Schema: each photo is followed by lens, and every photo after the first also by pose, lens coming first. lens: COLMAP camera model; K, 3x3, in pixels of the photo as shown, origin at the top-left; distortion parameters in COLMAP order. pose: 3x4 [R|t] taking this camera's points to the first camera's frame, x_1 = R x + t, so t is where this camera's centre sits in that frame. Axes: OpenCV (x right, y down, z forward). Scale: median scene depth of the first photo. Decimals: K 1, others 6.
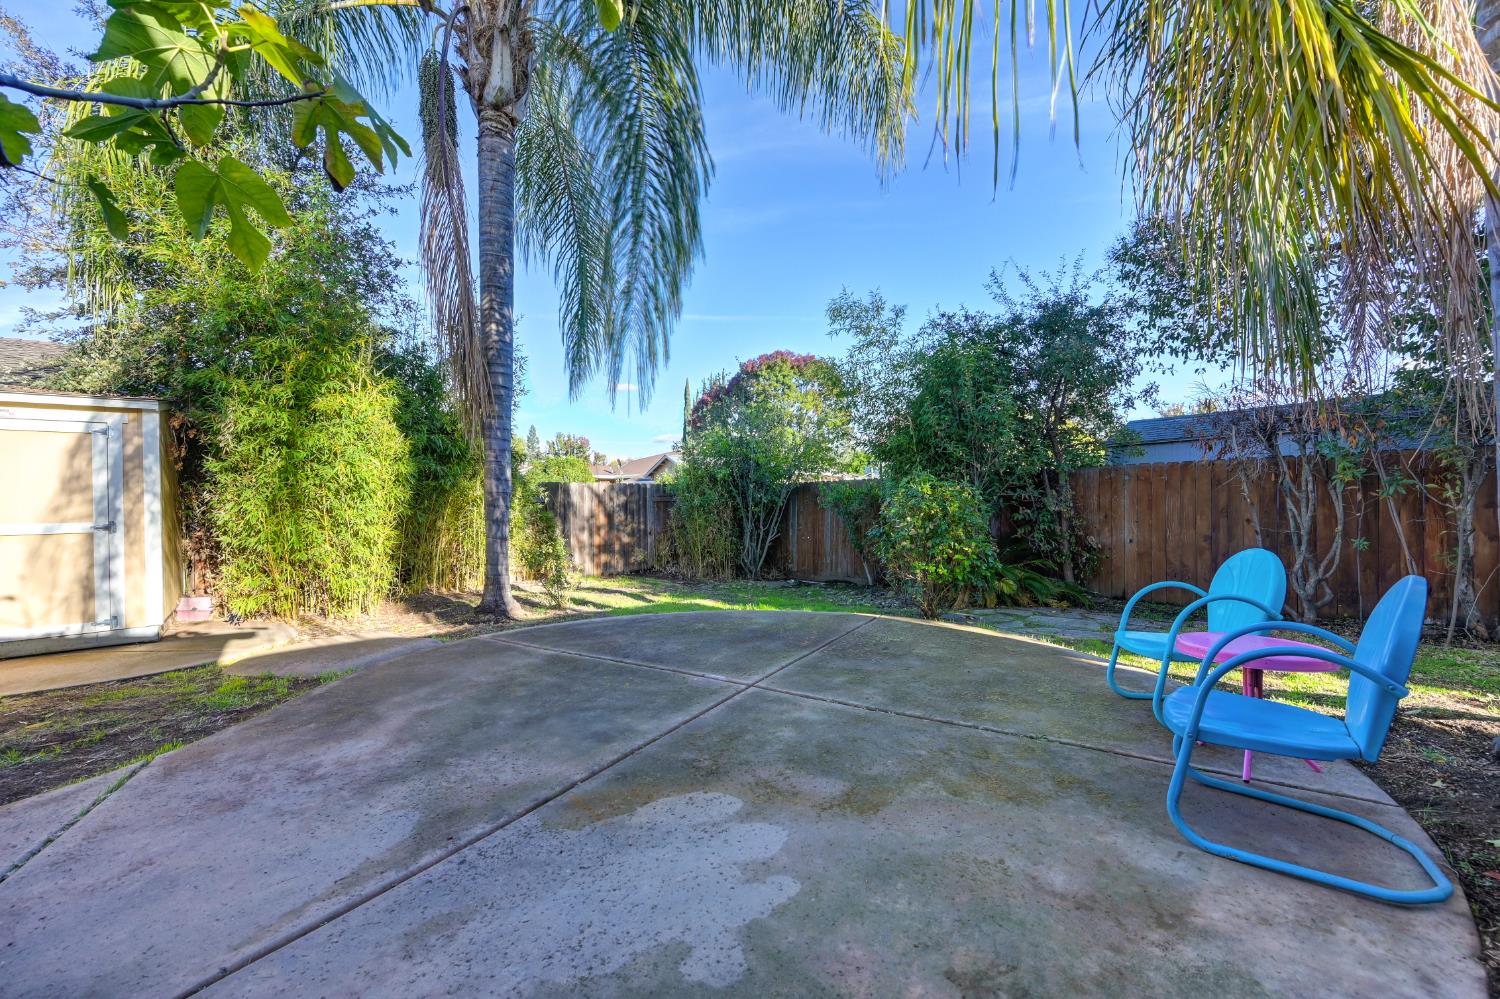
lens RADIAL K [[605.8, 0, 731.2], [0, 605.8, 498.0], [0, 0, 1]] dist [0.012594, 0.000094]
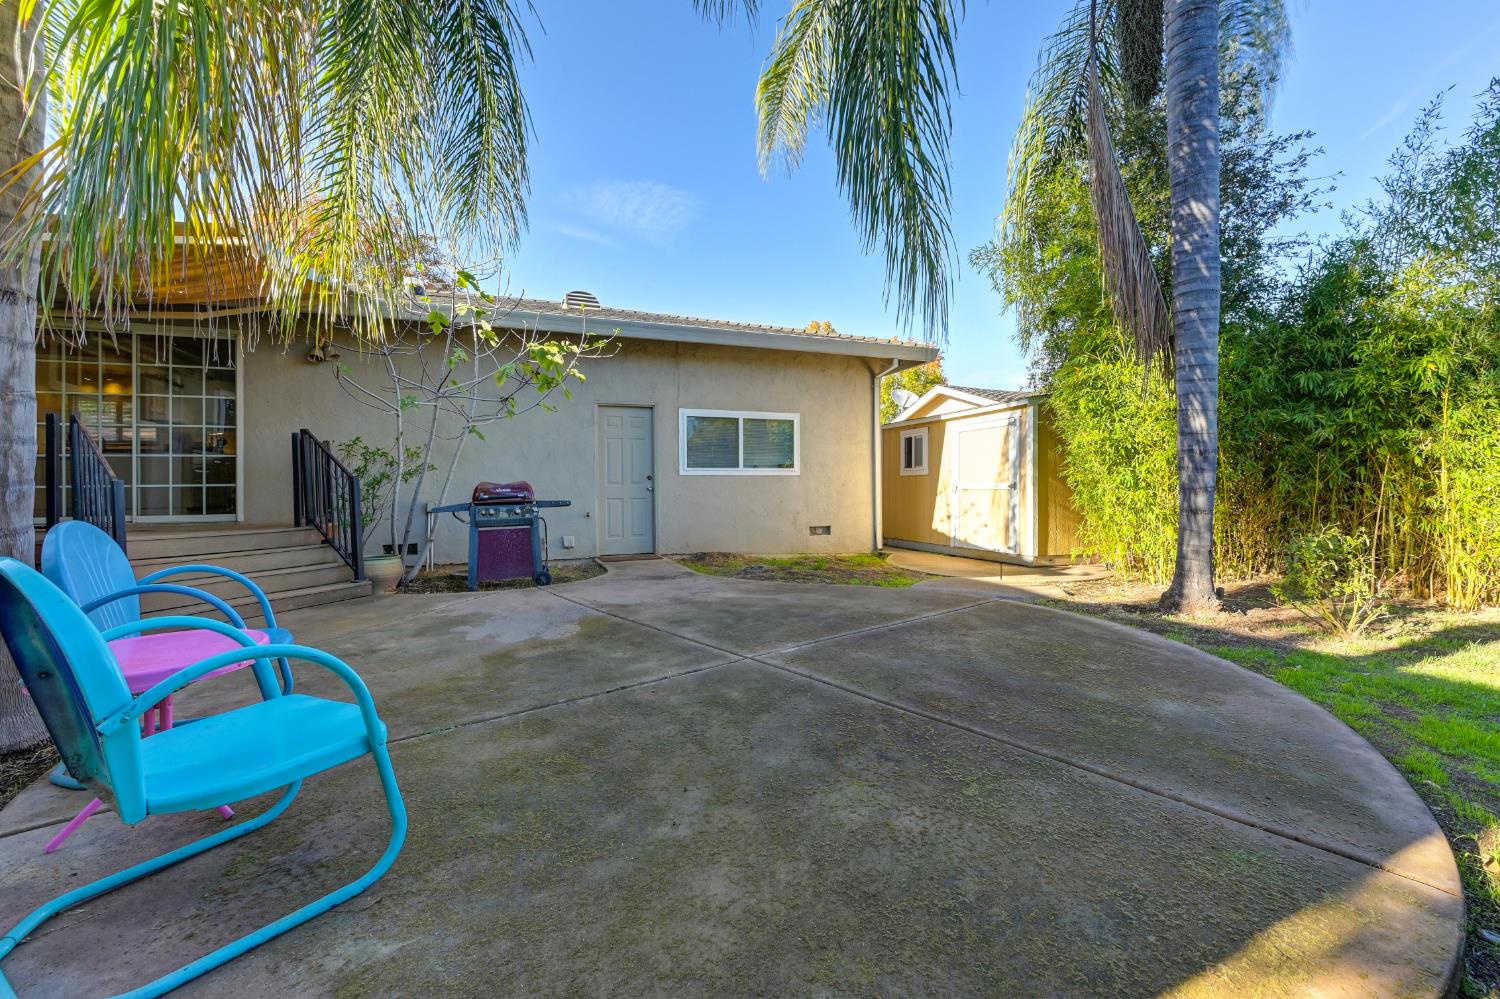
lens RADIAL K [[620.9, 0, 753.5], [0, 620.9, 492.3], [0, 0, 1]] dist [-0.001703, -0.000239]
pose [[-0.327307, 0.020640, -0.944692, 0.869050], [0.007301, 0.999787, 0.019314, 0.042808], [0.944890, -0.000576, -0.327388, 1.263838]]
